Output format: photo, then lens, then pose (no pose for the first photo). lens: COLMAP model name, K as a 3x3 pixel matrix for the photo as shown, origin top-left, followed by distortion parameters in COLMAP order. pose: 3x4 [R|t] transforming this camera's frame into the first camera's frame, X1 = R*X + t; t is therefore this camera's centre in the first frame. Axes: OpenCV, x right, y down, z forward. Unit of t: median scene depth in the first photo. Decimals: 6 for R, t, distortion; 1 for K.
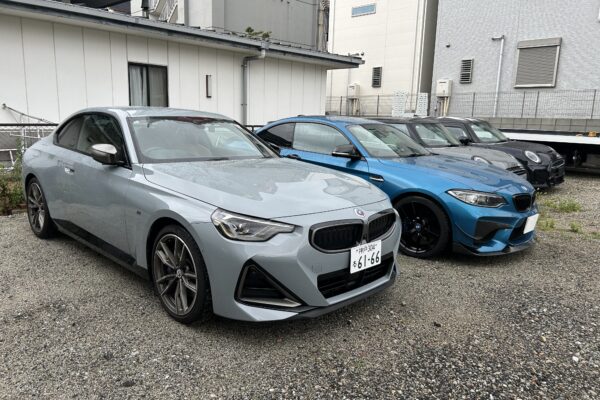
lens RADIAL K [[452.0, 0, 300.0], [0, 452.0, 200.0], [0, 0, 1]] dist [0.009193, 0.001474]
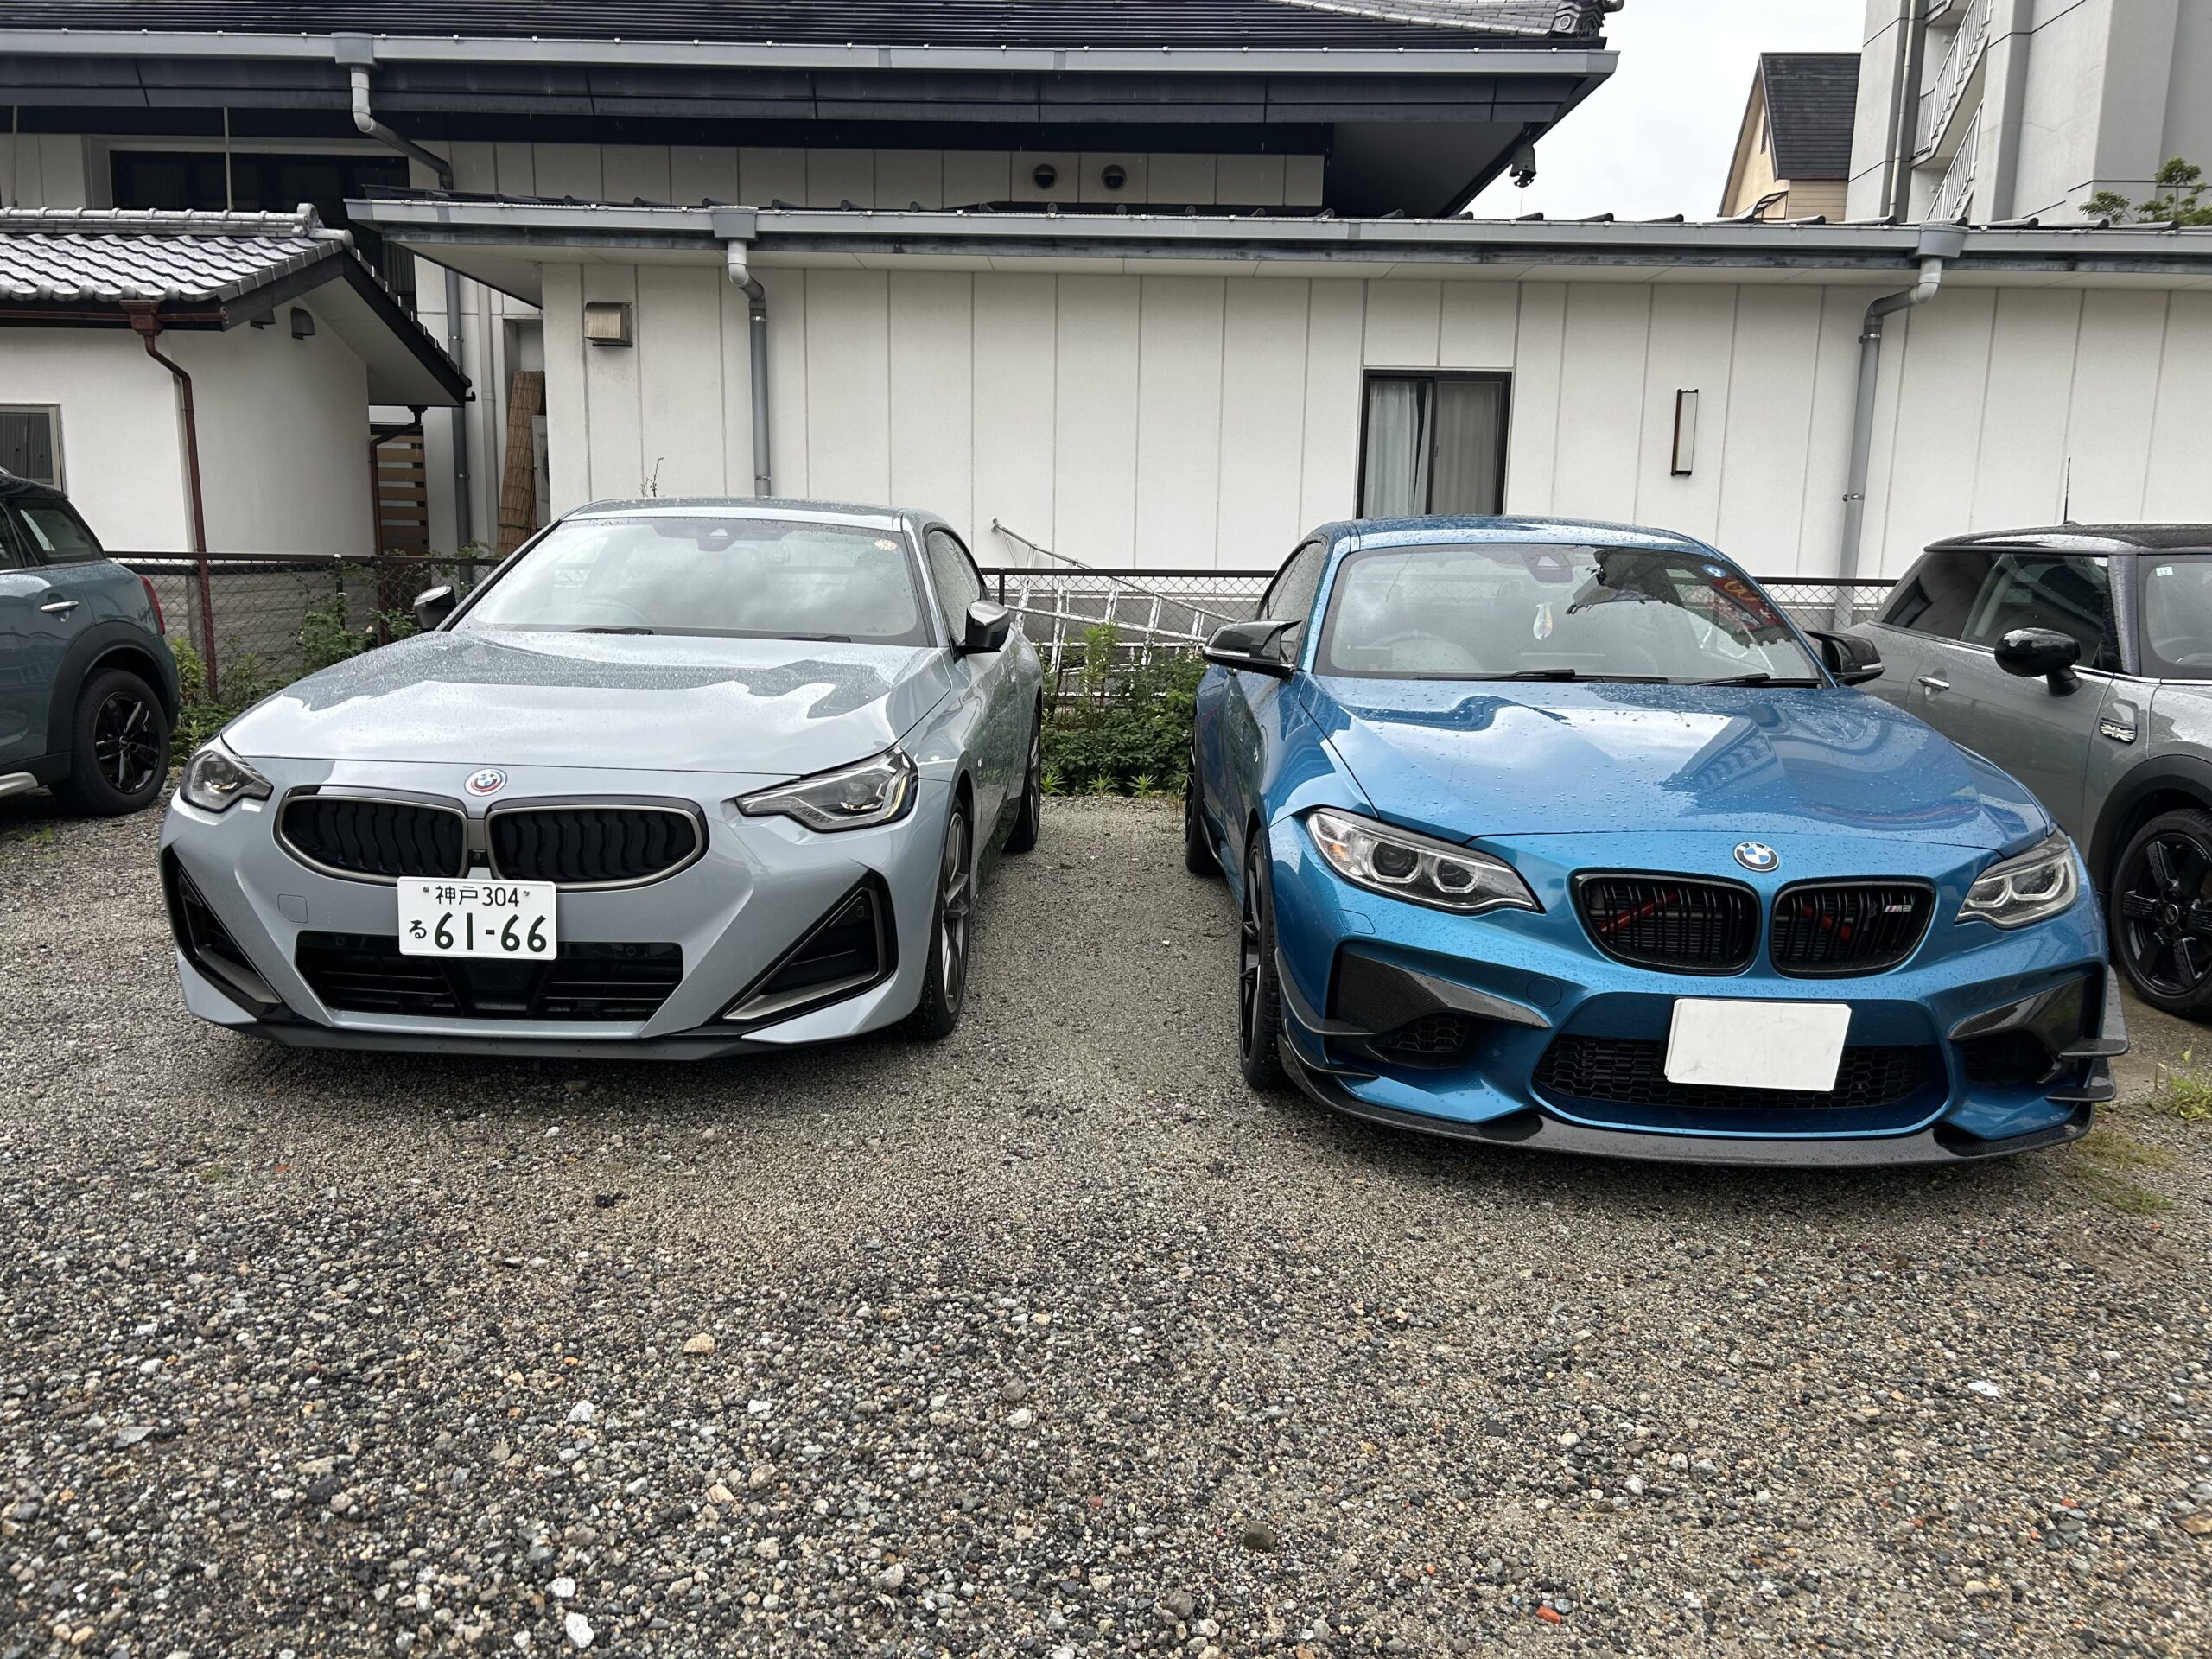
lens RADIAL K [[1692.0, 0, 1106.0], [0, 1692.0, 829.5], [0, 0, 1]] dist [0.037395, -0.042454]
pose [[0.671653, 0.106858, -0.733119, 1.024983], [-0.131705, 0.991004, 0.023784, -0.020787], [0.729065, 0.080581, 0.679684, 0.382812]]
